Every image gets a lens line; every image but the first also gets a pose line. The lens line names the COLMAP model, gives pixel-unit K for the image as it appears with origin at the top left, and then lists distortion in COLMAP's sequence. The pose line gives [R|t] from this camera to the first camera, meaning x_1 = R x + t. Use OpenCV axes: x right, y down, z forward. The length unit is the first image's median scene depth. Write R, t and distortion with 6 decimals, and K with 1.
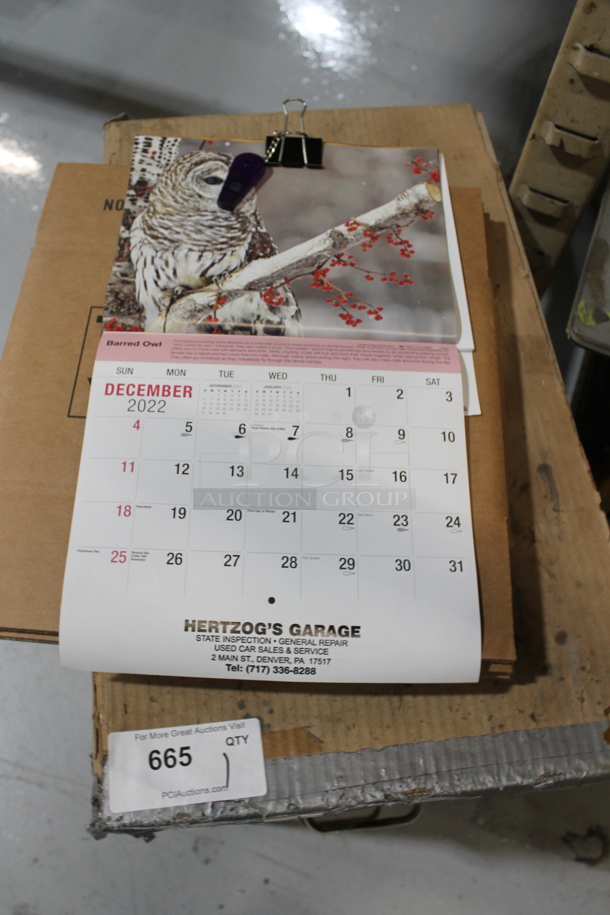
lens RADIAL K [[755.4, 0, 314.9], [0, 755.4, 462.9], [0, 0, 1]] dist [-0.131147, 0.093625]
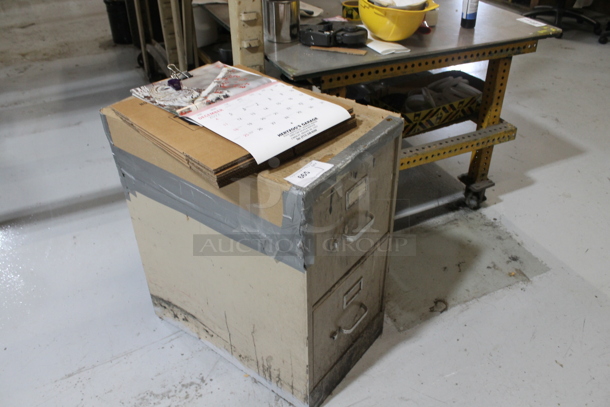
lens RADIAL K [[503.6, 0, 304.4], [0, 503.6, 204.8], [0, 0, 1]] dist [-0.131147, 0.093625]
pose [[0.685714, -0.462528, 0.562018, -1.219790], [0.675153, 0.692684, -0.253687, 0.885095], [-0.271964, 0.553405, 0.787260, -0.444053]]
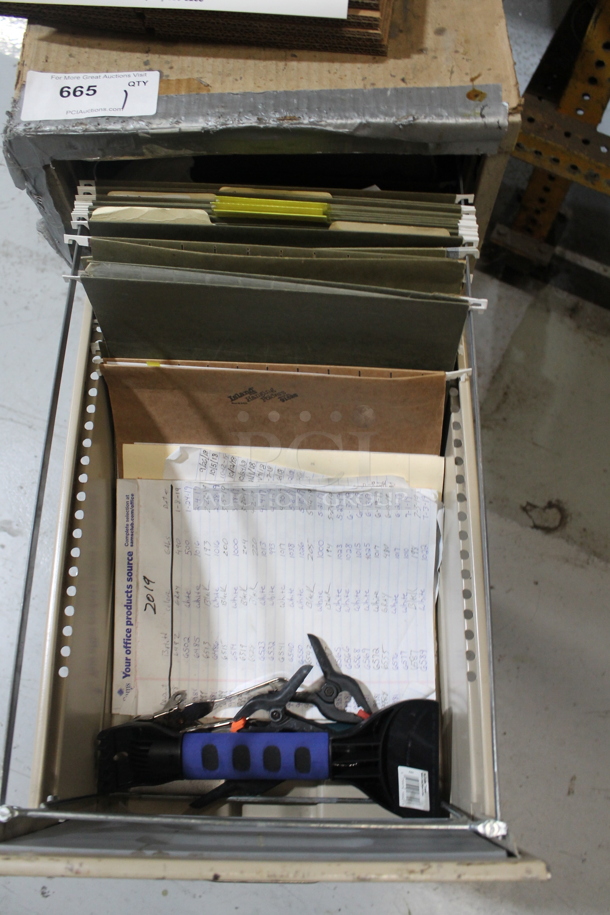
lens RADIAL K [[755.4, 0, 313.2], [0, 755.4, 432.4], [0, 0, 1]] dist [-0.131147, 0.093625]
pose [[0.994961, 0.063363, -0.077701, 0.261072], [-0.057875, 0.995799, 0.070959, 0.742485], [0.081871, -0.066105, 0.994448, -0.125280]]
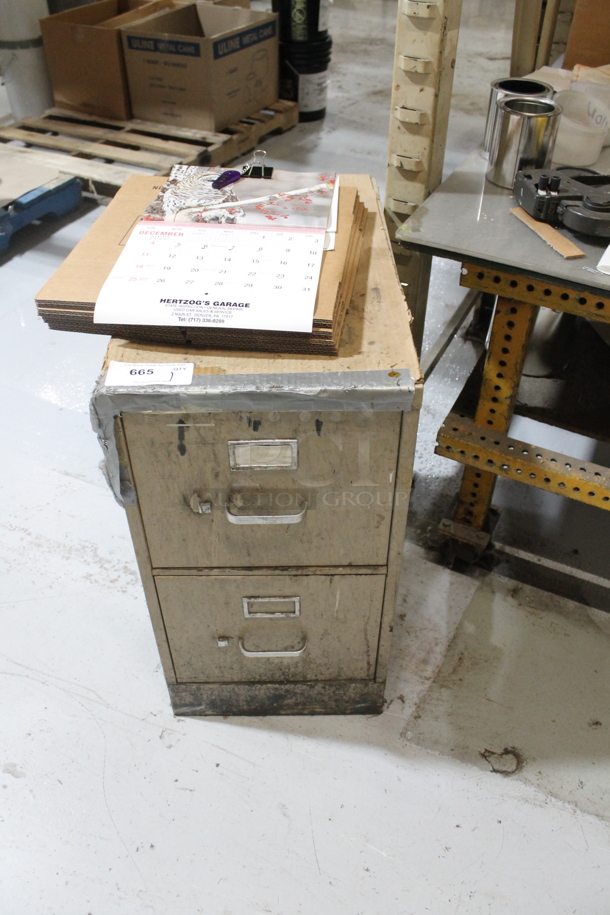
lens RADIAL K [[755.4, 0, 311.9], [0, 755.4, 459.8], [0, 0, 1]] dist [-0.131147, 0.093625]
pose [[0.996461, 0.025703, -0.080032, 0.333065], [-0.054324, 0.923476, -0.379792, 1.141749], [0.064146, 0.382795, 0.921603, -0.523142]]
